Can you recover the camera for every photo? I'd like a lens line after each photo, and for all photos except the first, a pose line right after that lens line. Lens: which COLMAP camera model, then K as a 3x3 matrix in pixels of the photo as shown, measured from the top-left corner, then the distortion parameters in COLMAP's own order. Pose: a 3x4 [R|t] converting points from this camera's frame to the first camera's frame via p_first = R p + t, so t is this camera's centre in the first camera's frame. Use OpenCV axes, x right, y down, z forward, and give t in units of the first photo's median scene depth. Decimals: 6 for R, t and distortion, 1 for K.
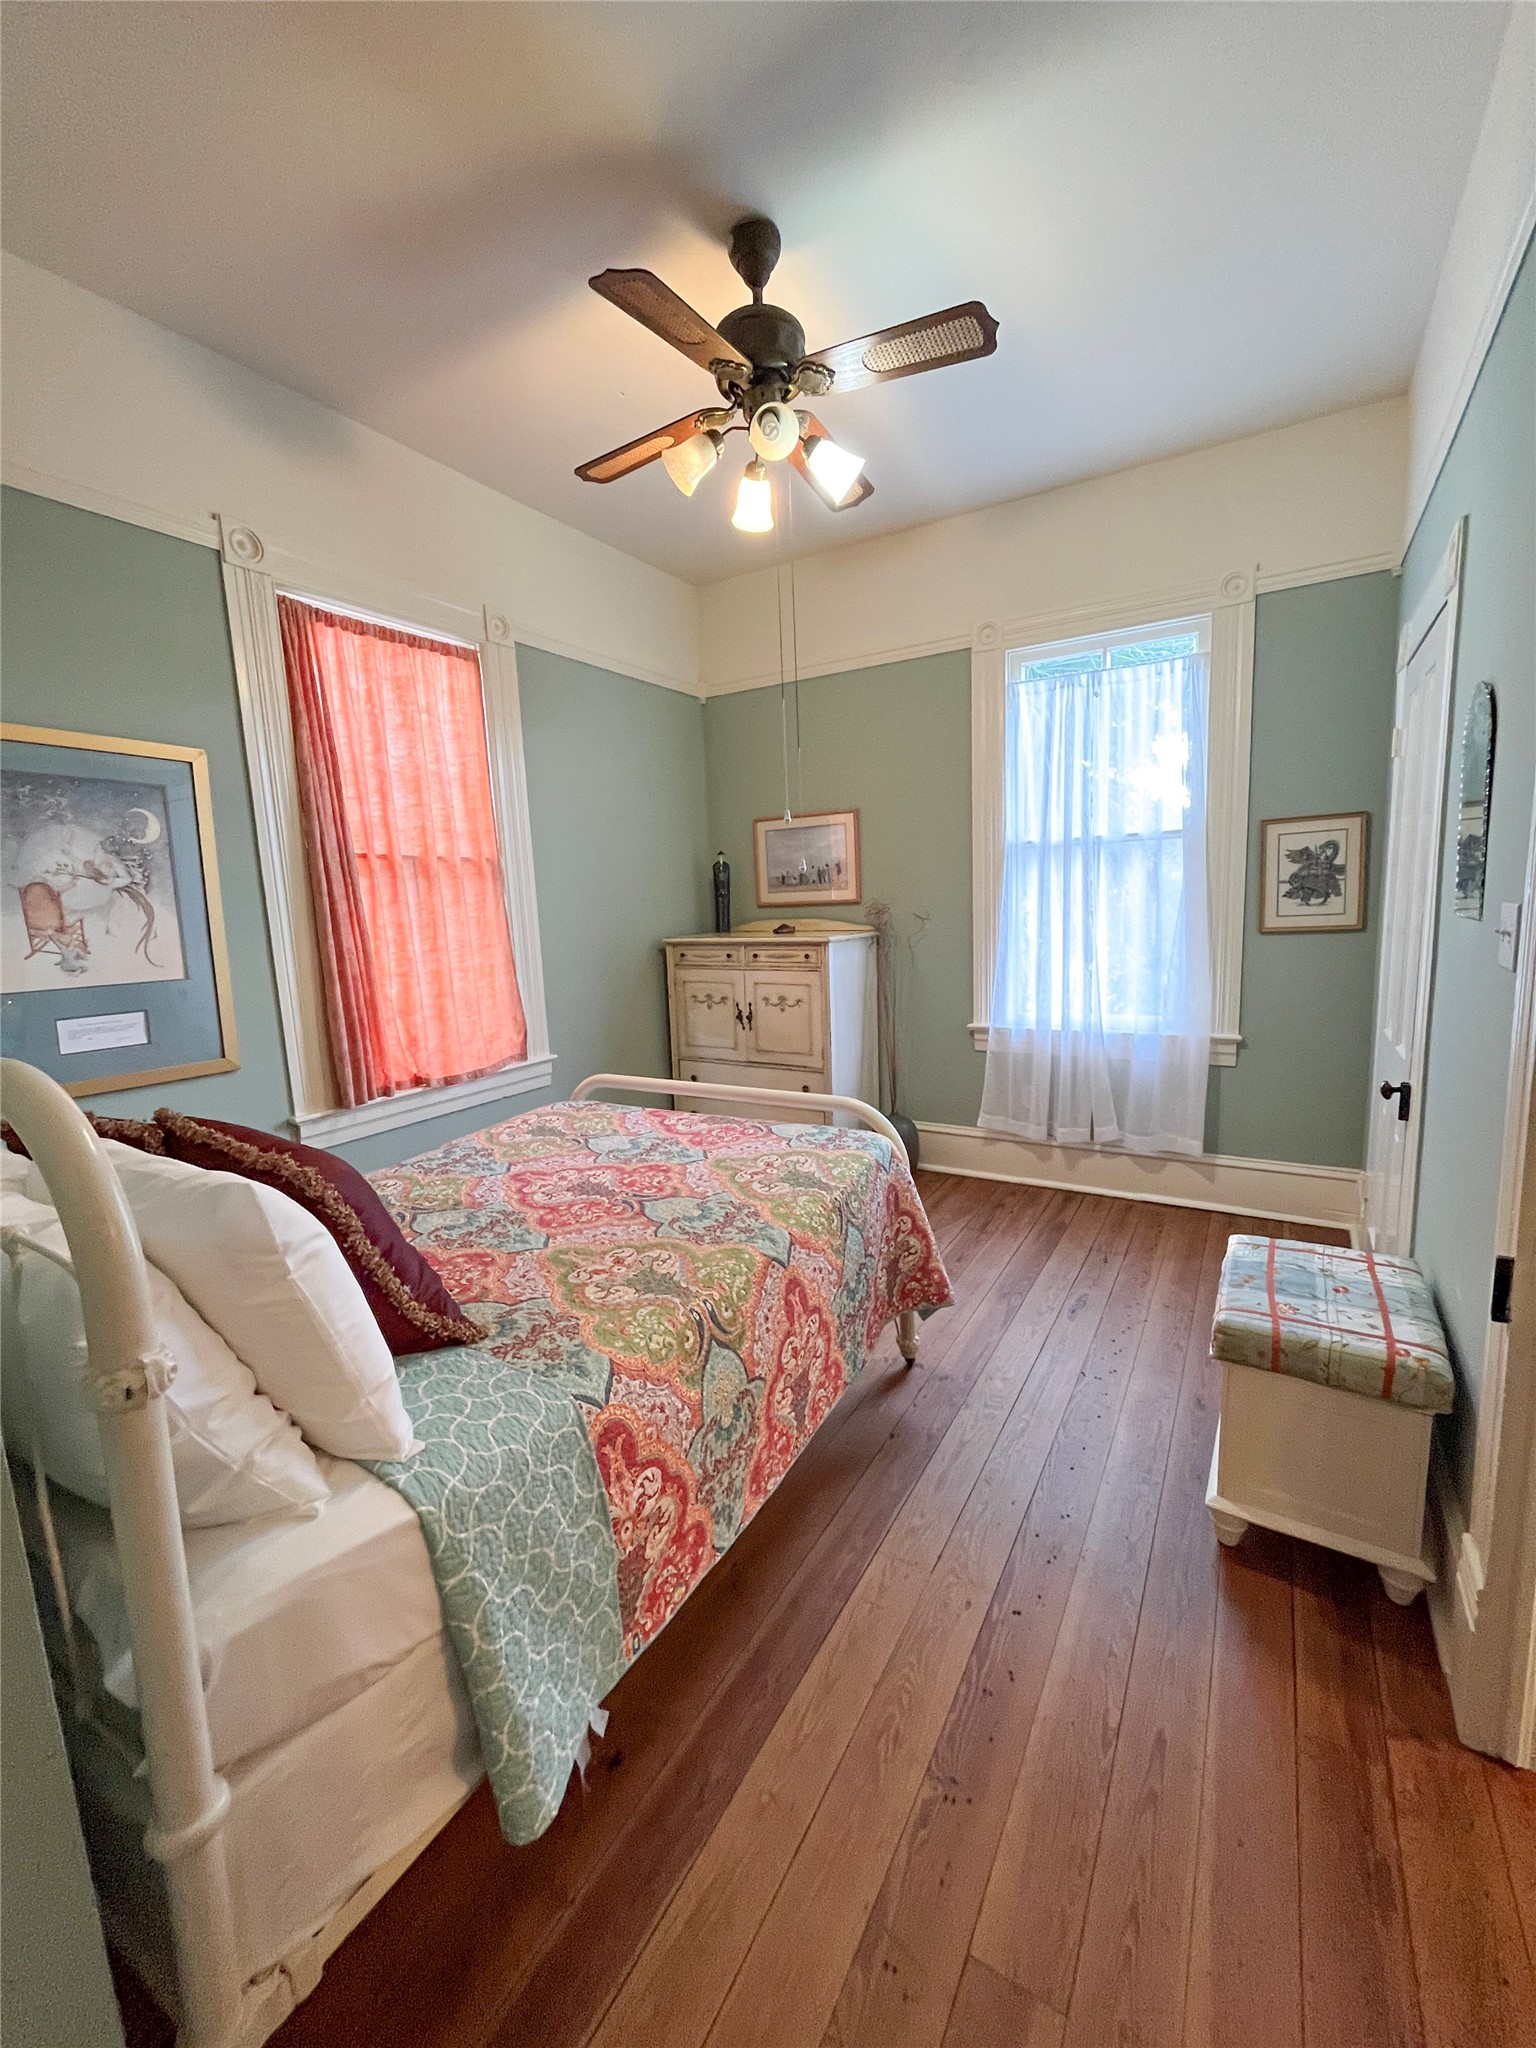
lens RADIAL K [[825.1, 0, 767.6], [0, 825.1, 1023.6], [0, 0, 1]] dist [-0.005249, 0.000840]
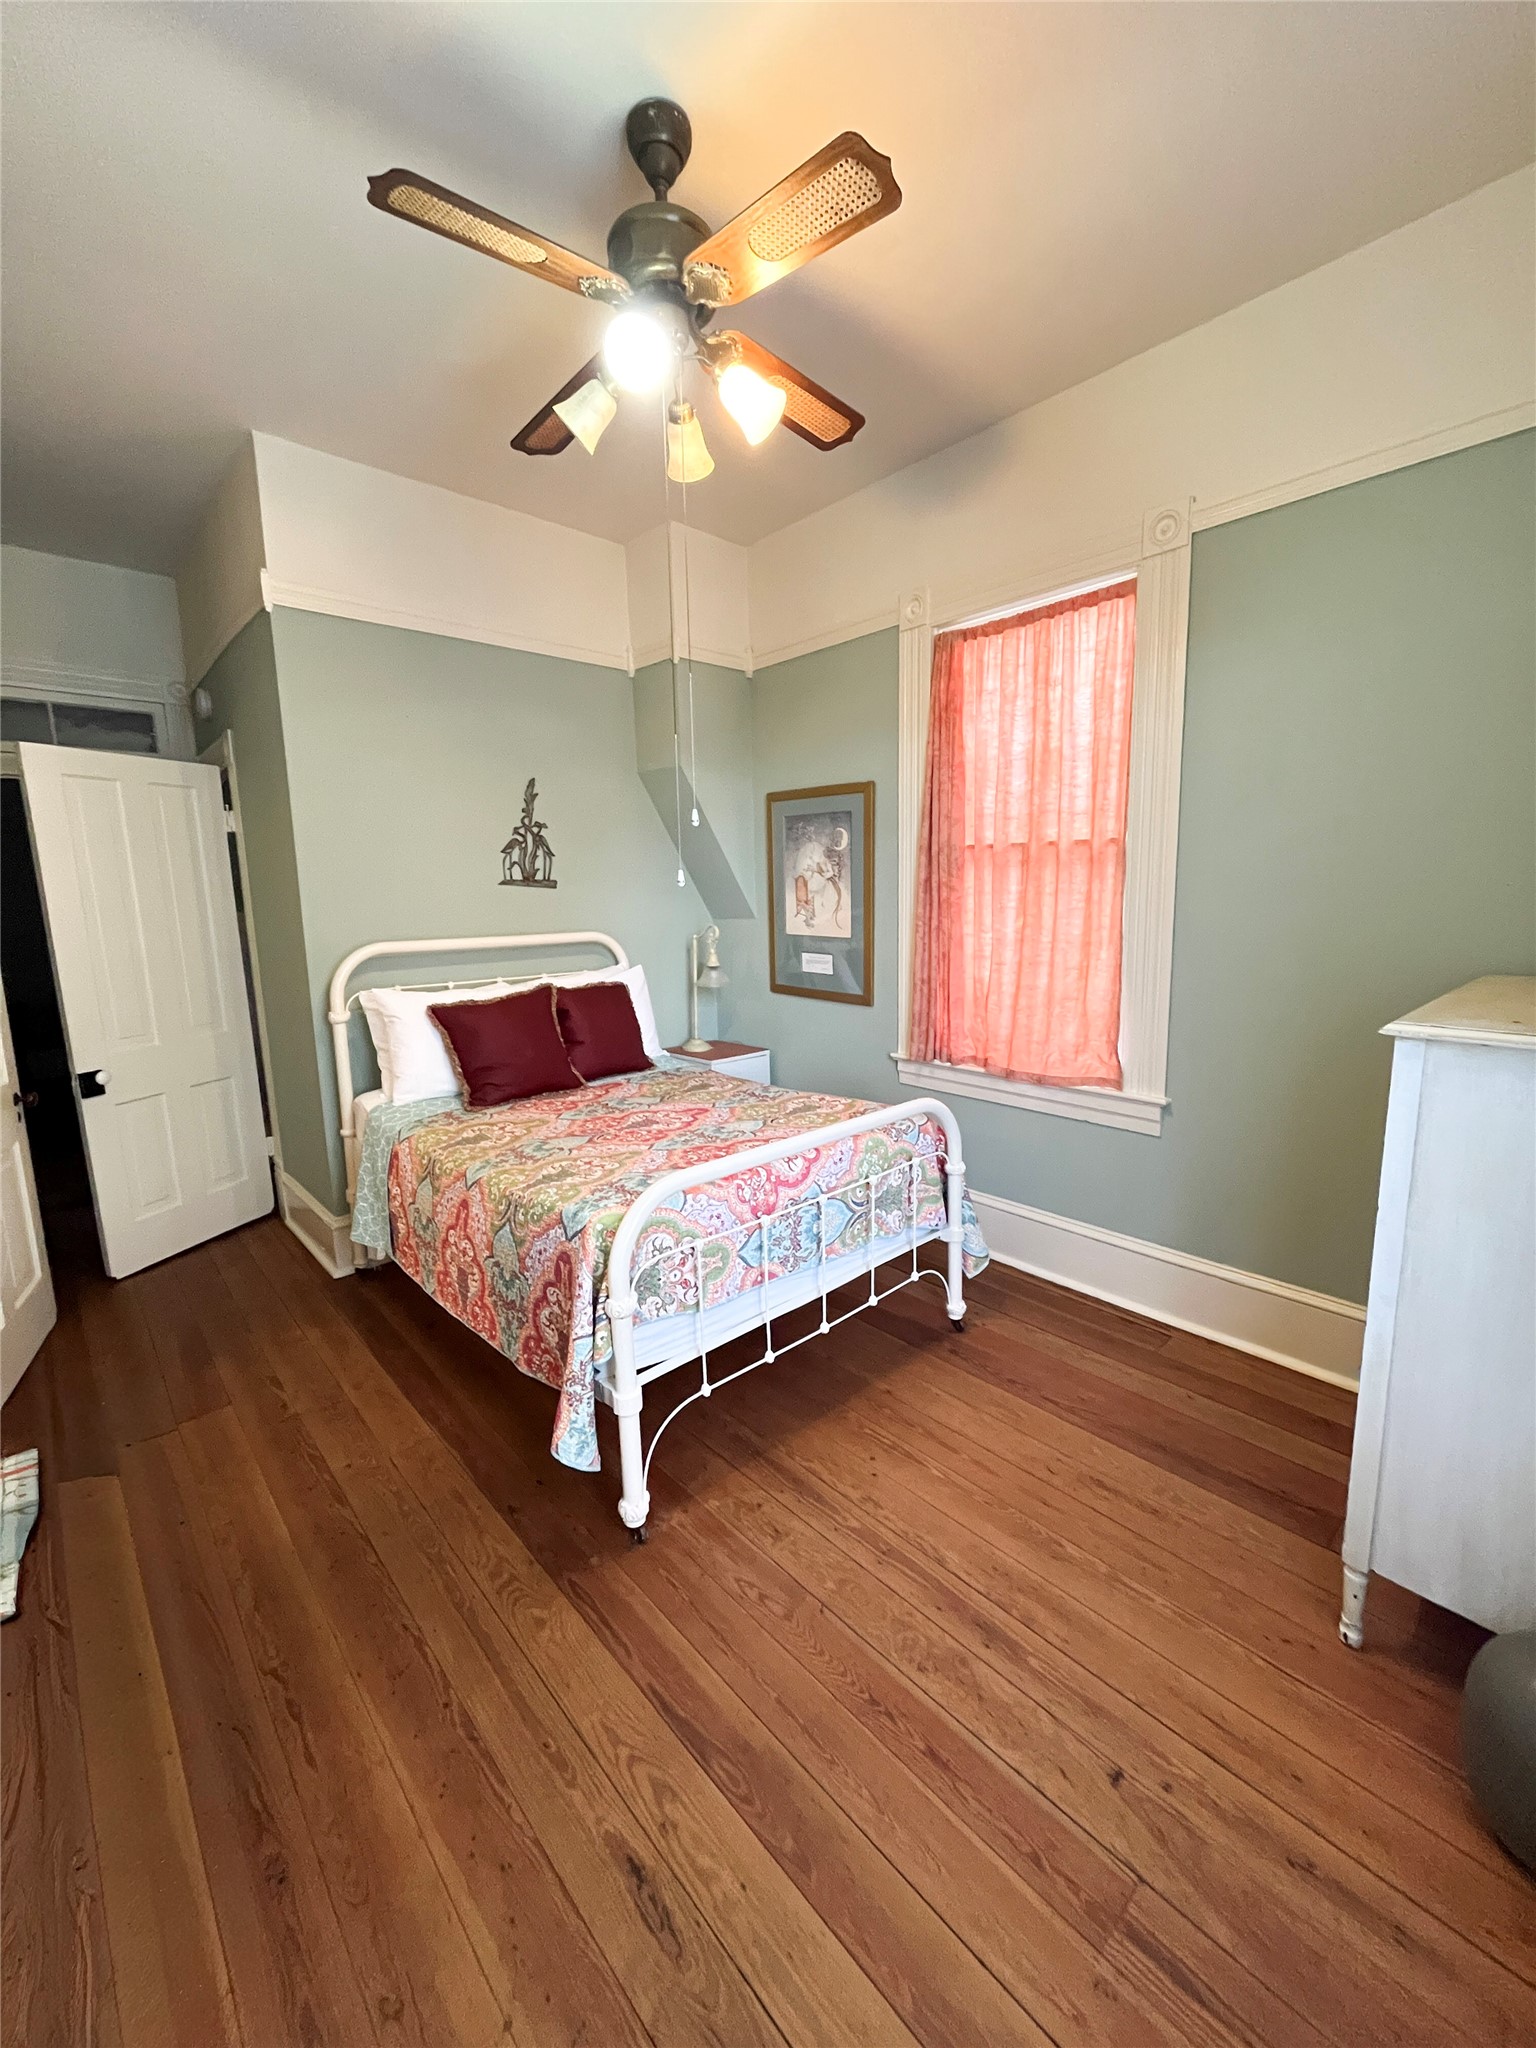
lens RADIAL K [[825.1, 0, 772.7], [0, 825.1, 1018.0], [0, 0, 1]] dist [-0.005249, 0.000840]
pose [[-0.284532, 0.193597, -0.938915, 0.888555], [-0.113870, 0.965639, 0.233615, -0.282918], [0.951880, 0.173385, -0.252710, 1.435892]]
